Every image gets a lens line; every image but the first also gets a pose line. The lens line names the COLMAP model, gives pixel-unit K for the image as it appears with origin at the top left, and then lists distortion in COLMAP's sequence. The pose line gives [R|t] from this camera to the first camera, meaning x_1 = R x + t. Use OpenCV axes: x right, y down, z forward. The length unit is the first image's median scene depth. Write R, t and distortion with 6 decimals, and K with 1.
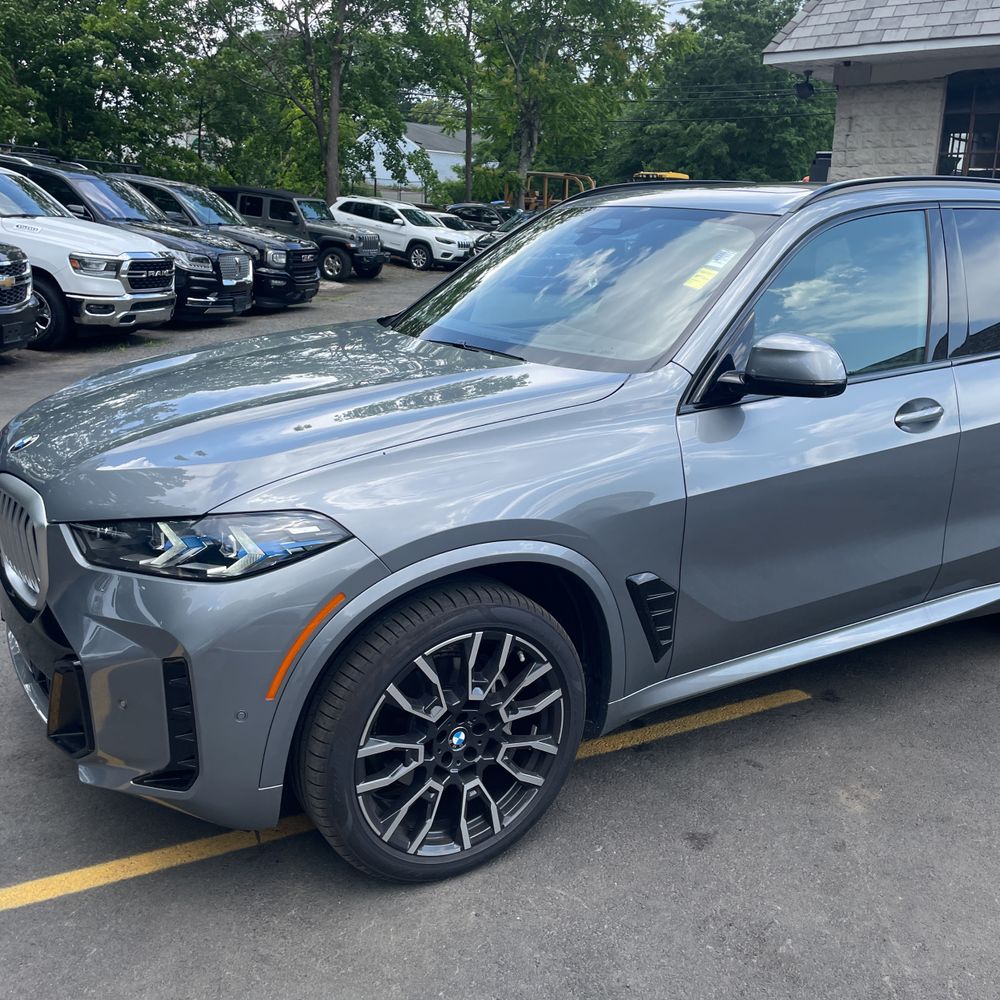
lens RADIAL K [[1008.3, 0, 505.4], [0, 1008.3, 487.8], [0, 0, 1]] dist [0.090215, -0.118087]
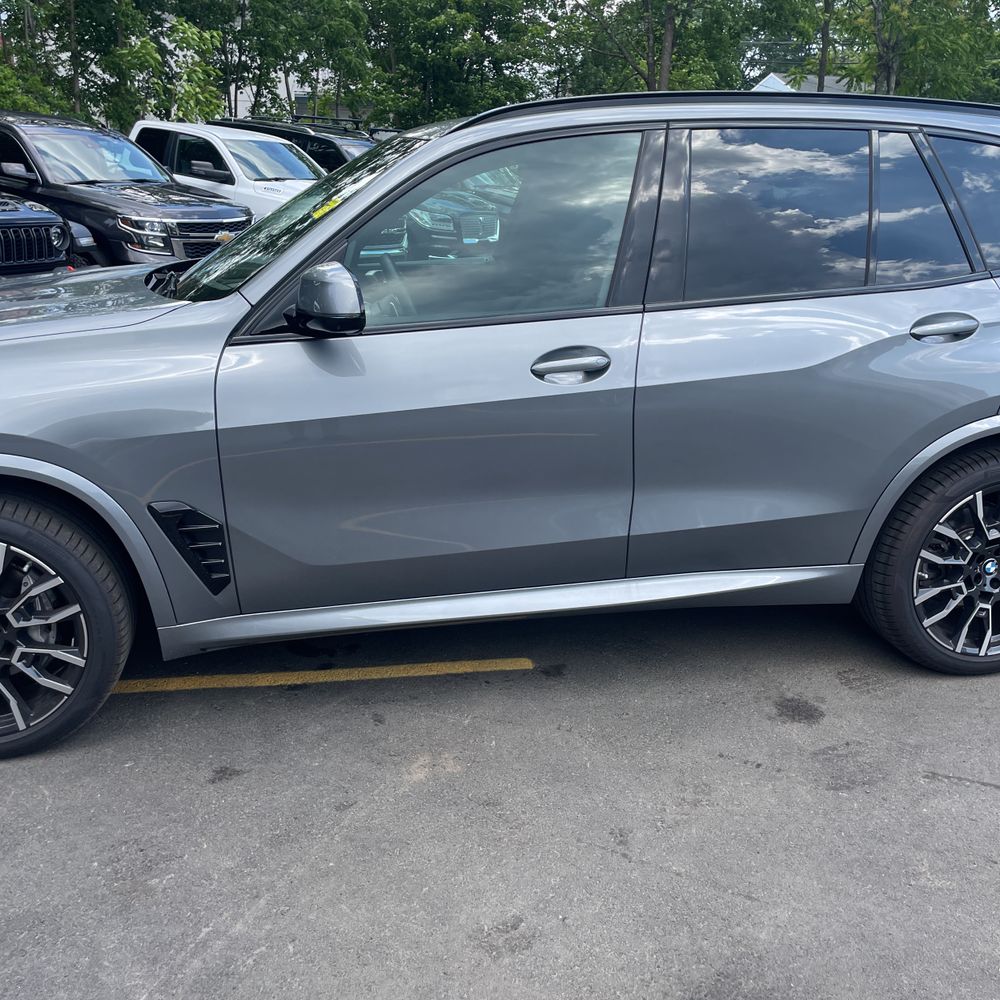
lens RADIAL K [[1008.3, 0, 505.4], [0, 1008.3, 487.8], [0, 0, 1]] dist [0.090215, -0.118087]
pose [[0.931266, 0.084433, -0.354421, 0.832870], [-0.072339, 0.996260, 0.047261, -0.000848], [0.357085, -0.018374, 0.933891, 0.185153]]
